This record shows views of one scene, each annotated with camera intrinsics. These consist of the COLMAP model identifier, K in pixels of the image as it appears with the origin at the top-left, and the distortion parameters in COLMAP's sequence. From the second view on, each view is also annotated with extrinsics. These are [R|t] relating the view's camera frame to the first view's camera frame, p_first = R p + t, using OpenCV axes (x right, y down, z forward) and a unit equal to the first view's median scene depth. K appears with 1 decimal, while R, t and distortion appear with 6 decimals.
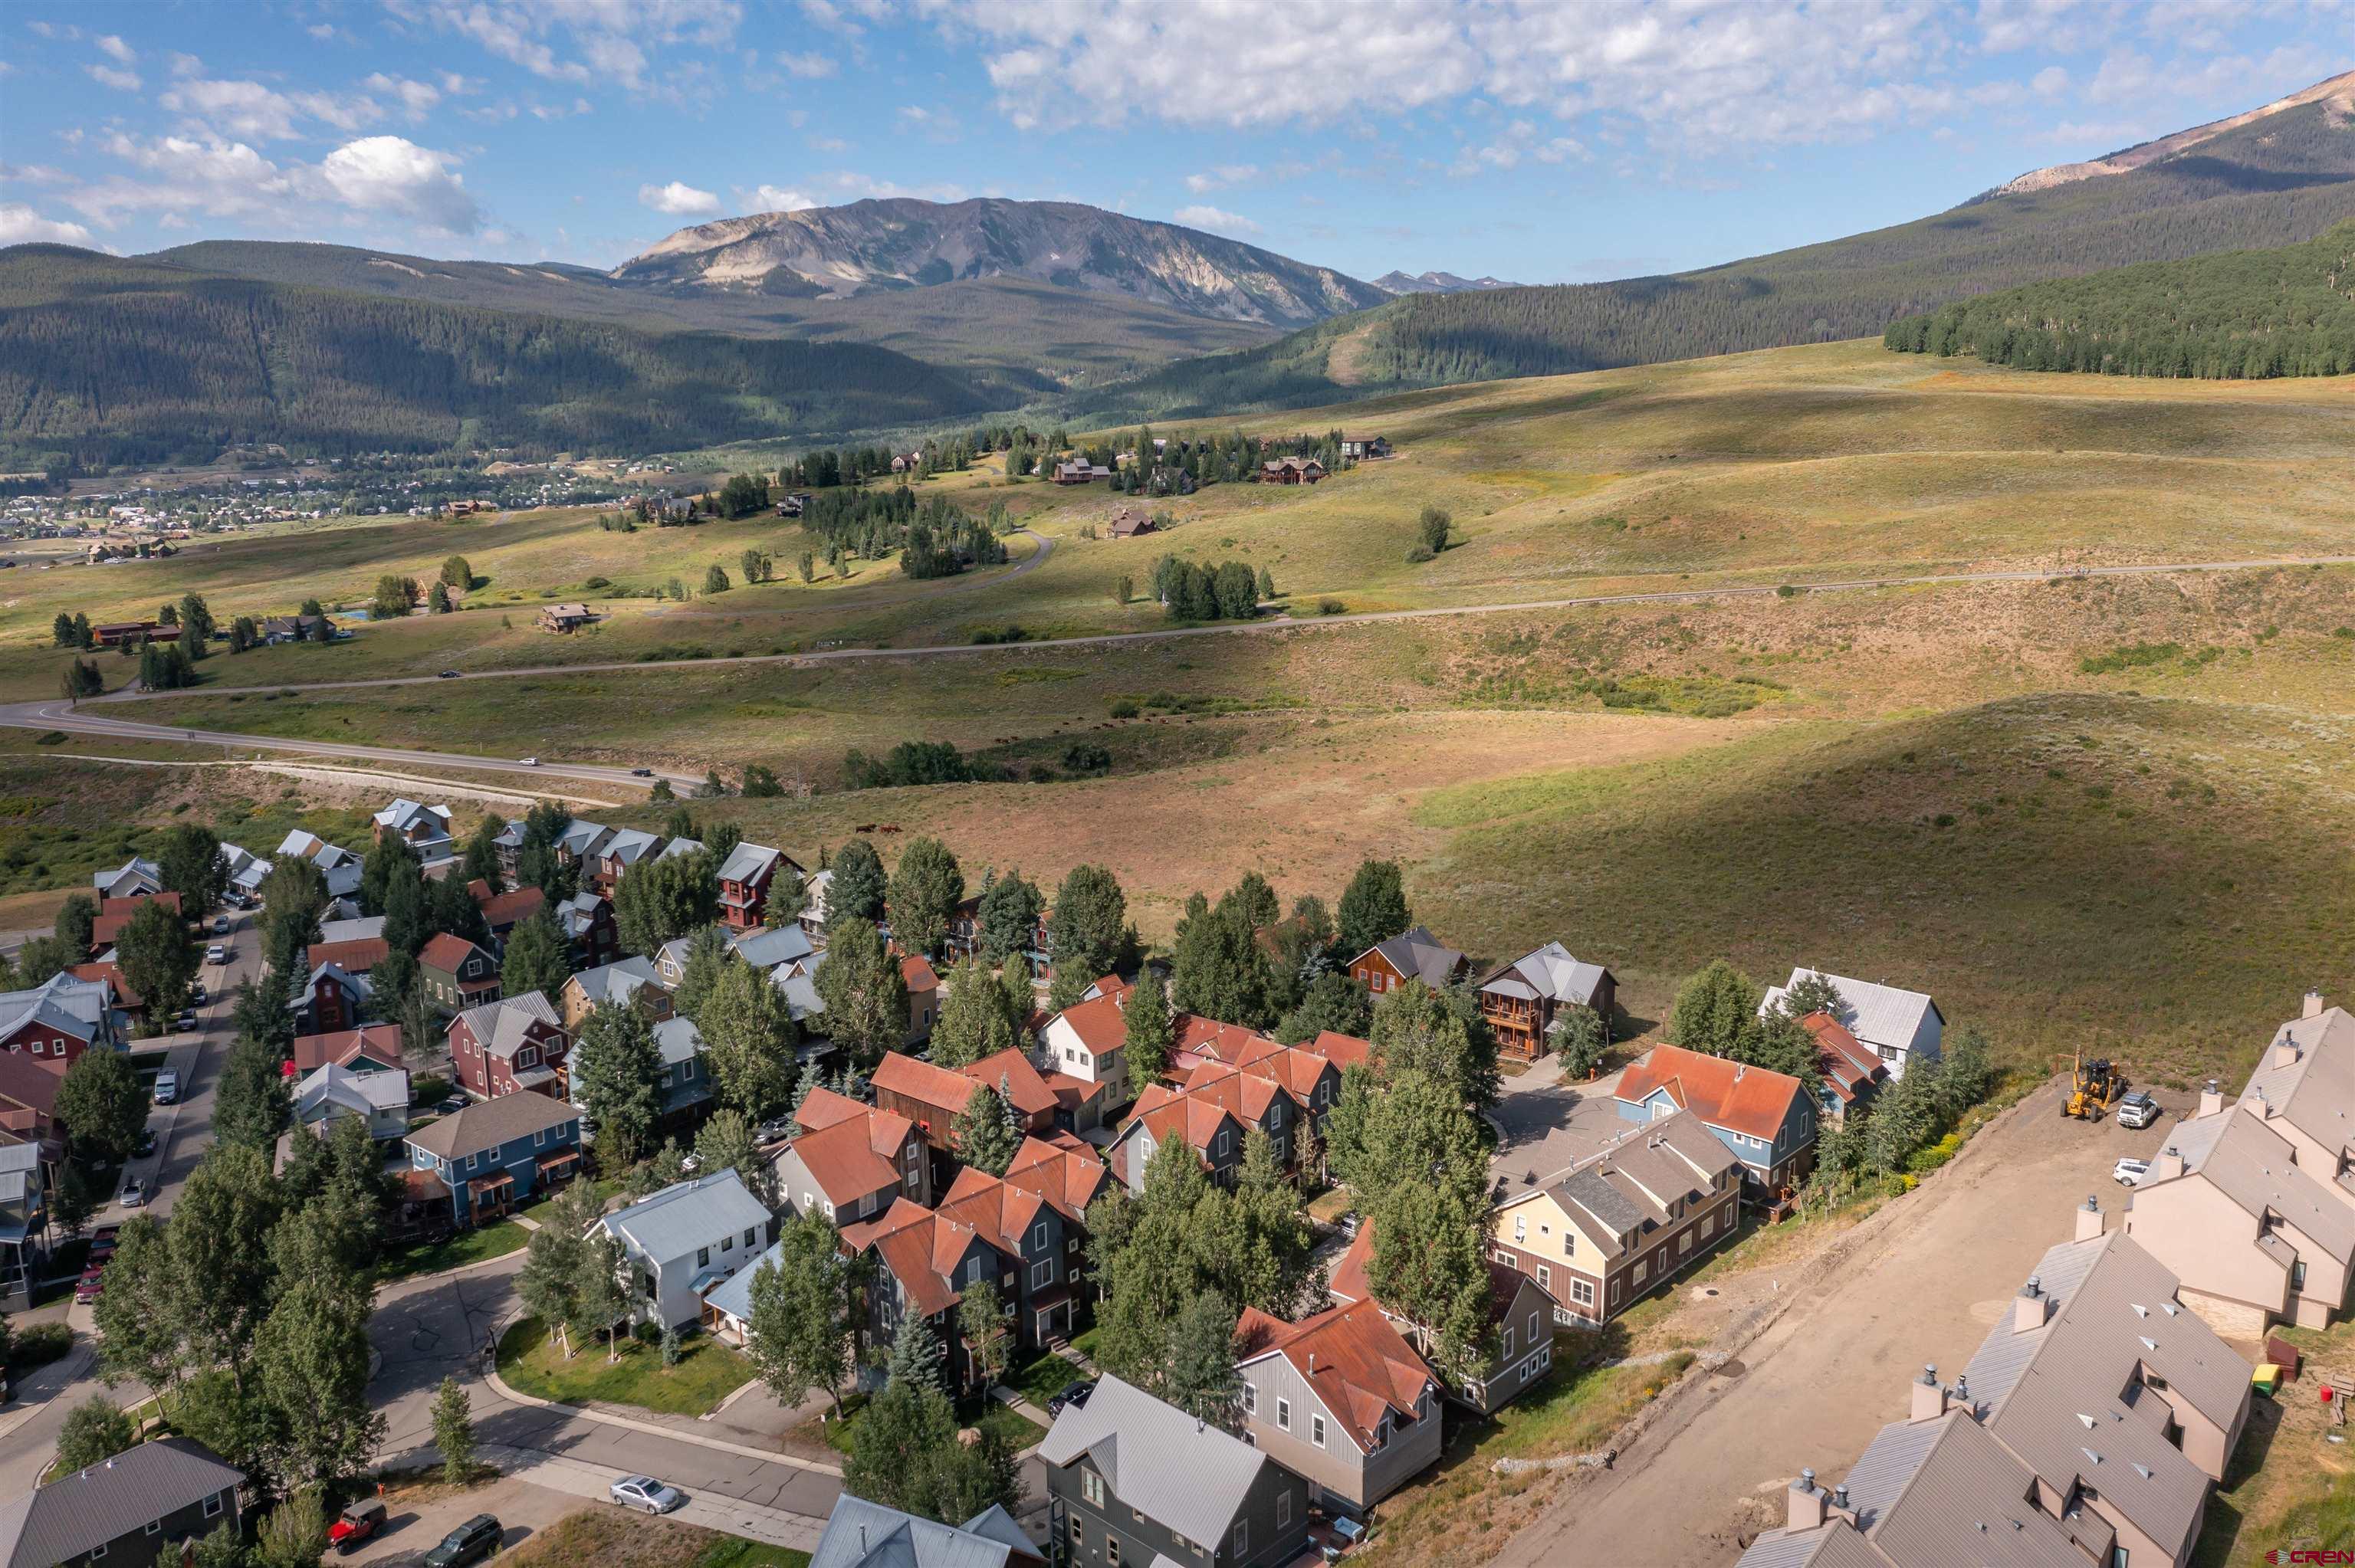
lens RADIAL K [[1888.4, 0, 1177.5], [0, 1888.4, 784.0], [0, 0, 1]] dist [-0.012920, 0.009645]
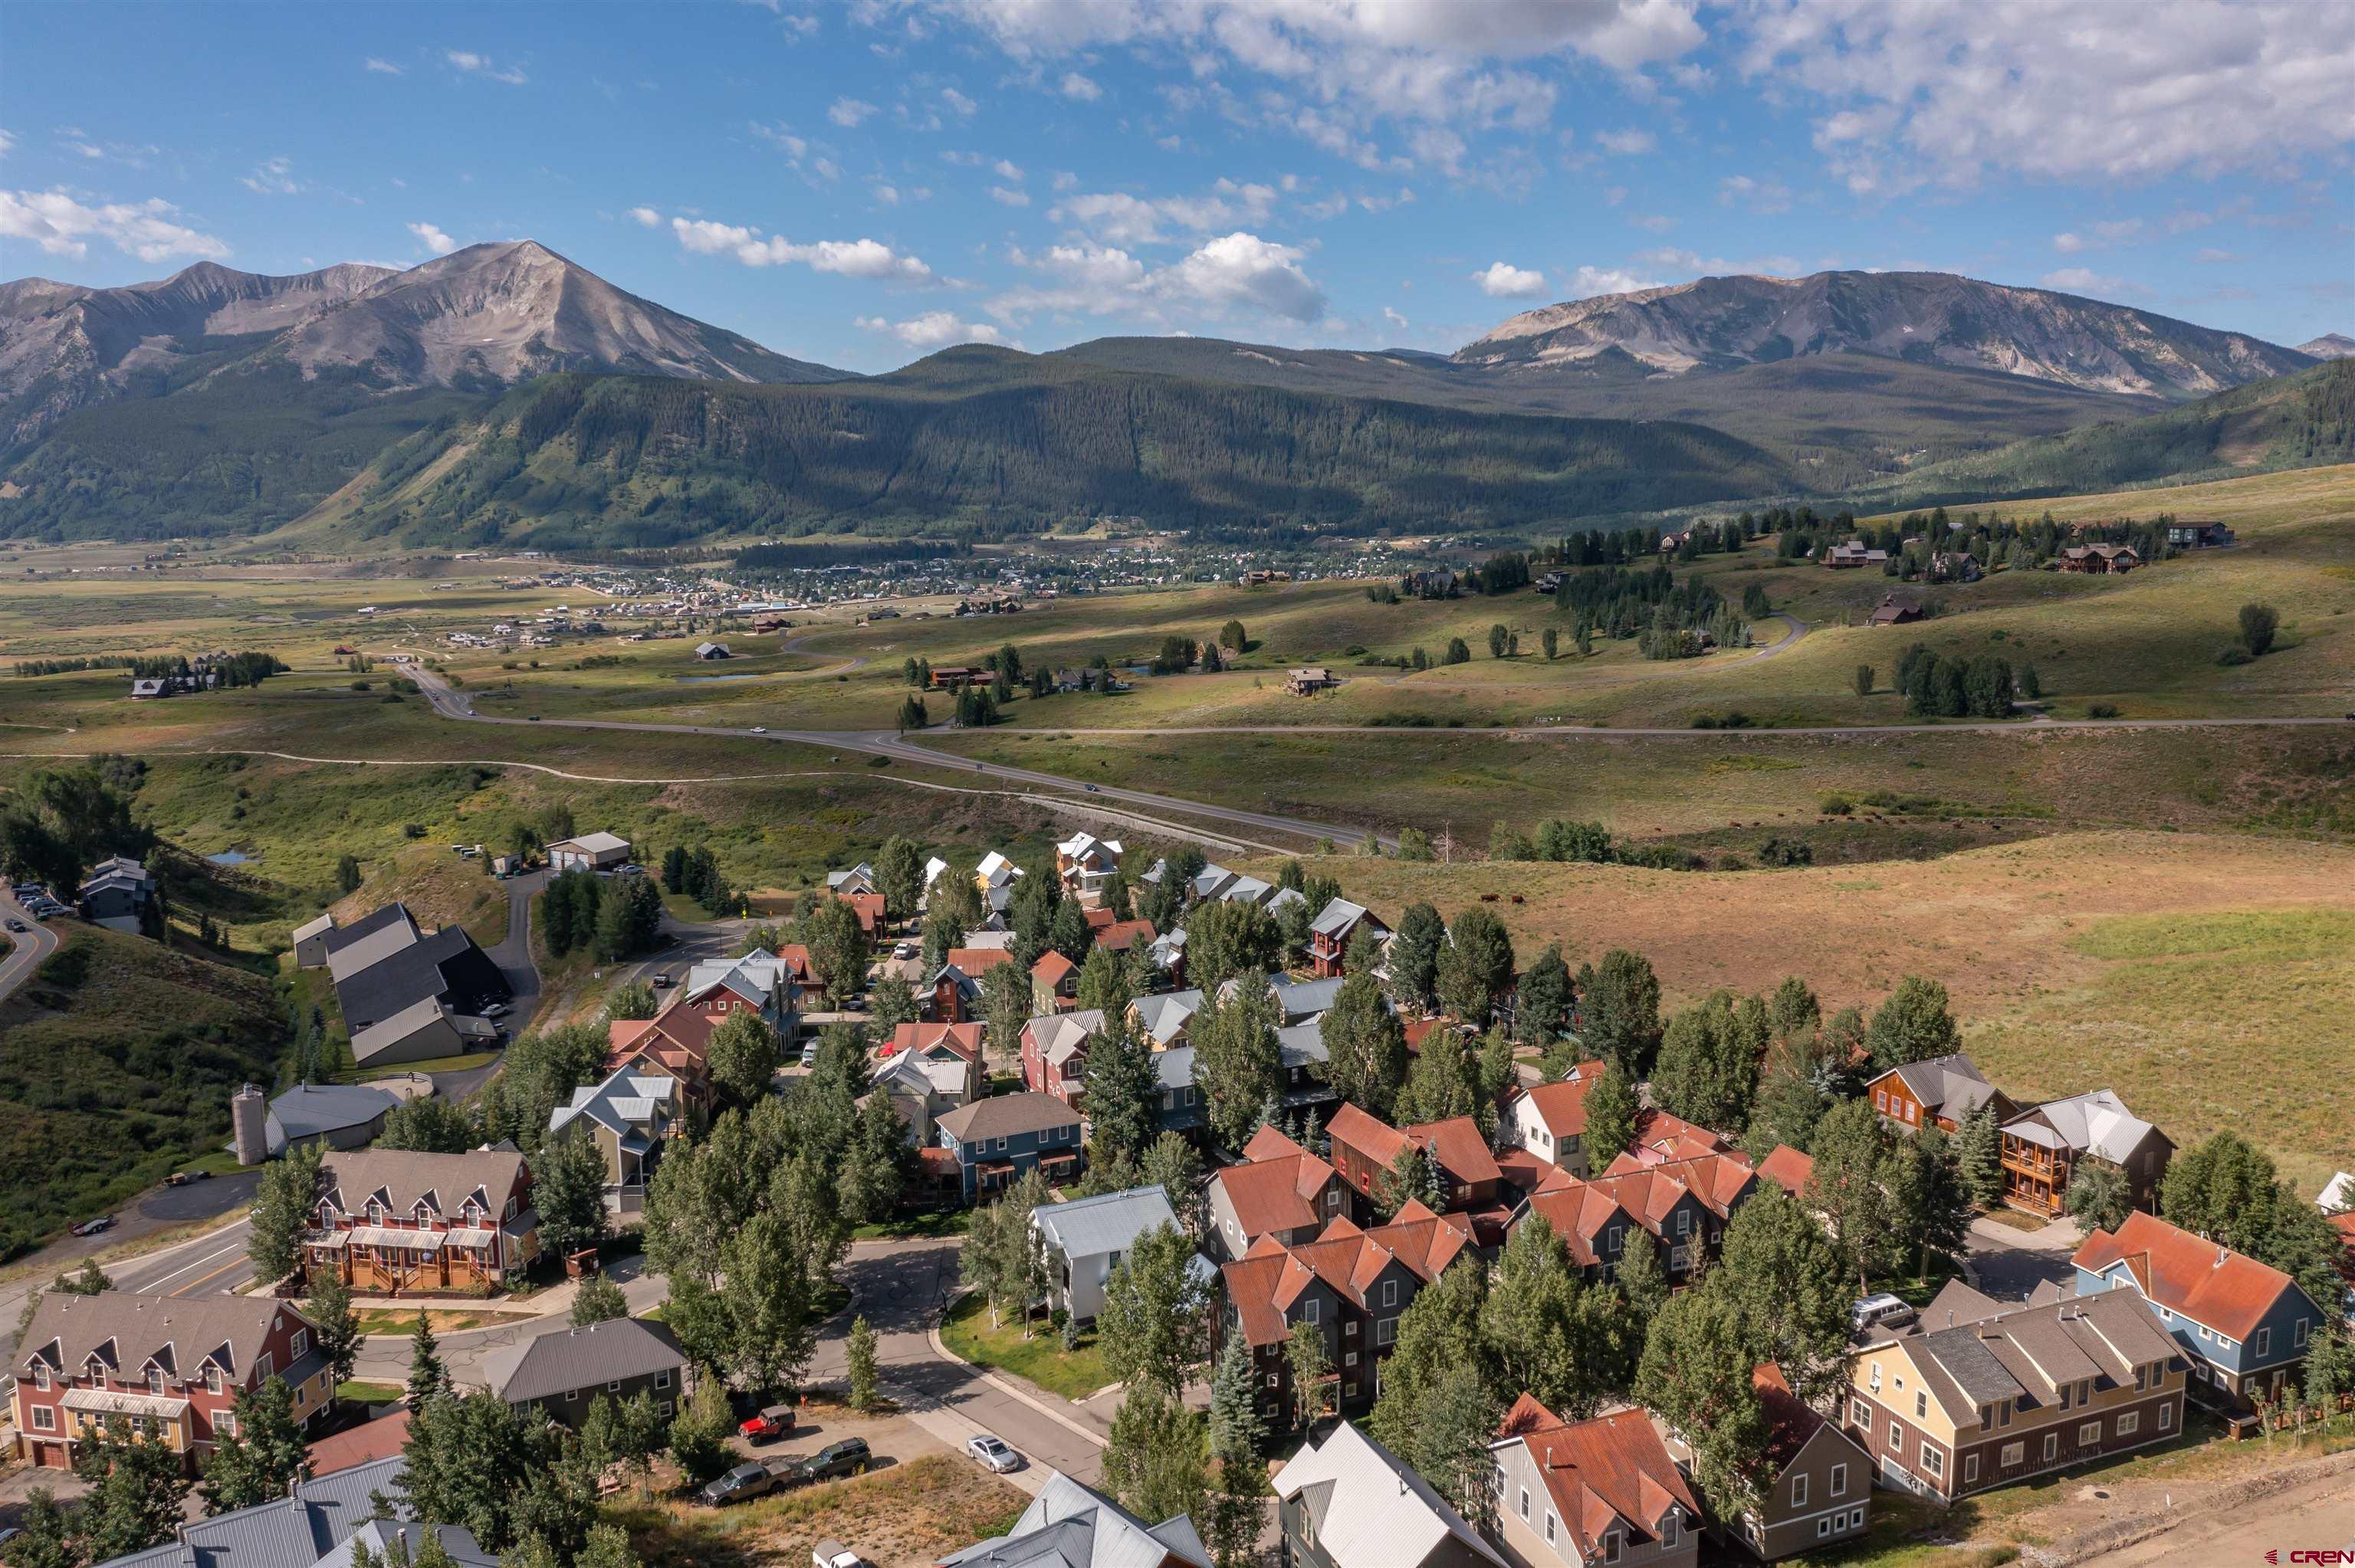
lens RADIAL K [[1880.4, 0, 1170.9], [0, 1880.4, 838.6], [0, 0, 1]] dist [0.000796, 0.013058]
pose [[0.907591, 0.082328, -0.411704, 0.115218], [-0.087204, 0.996166, 0.006962, -0.001085], [0.410699, 0.029584, 0.911291, 0.008621]]
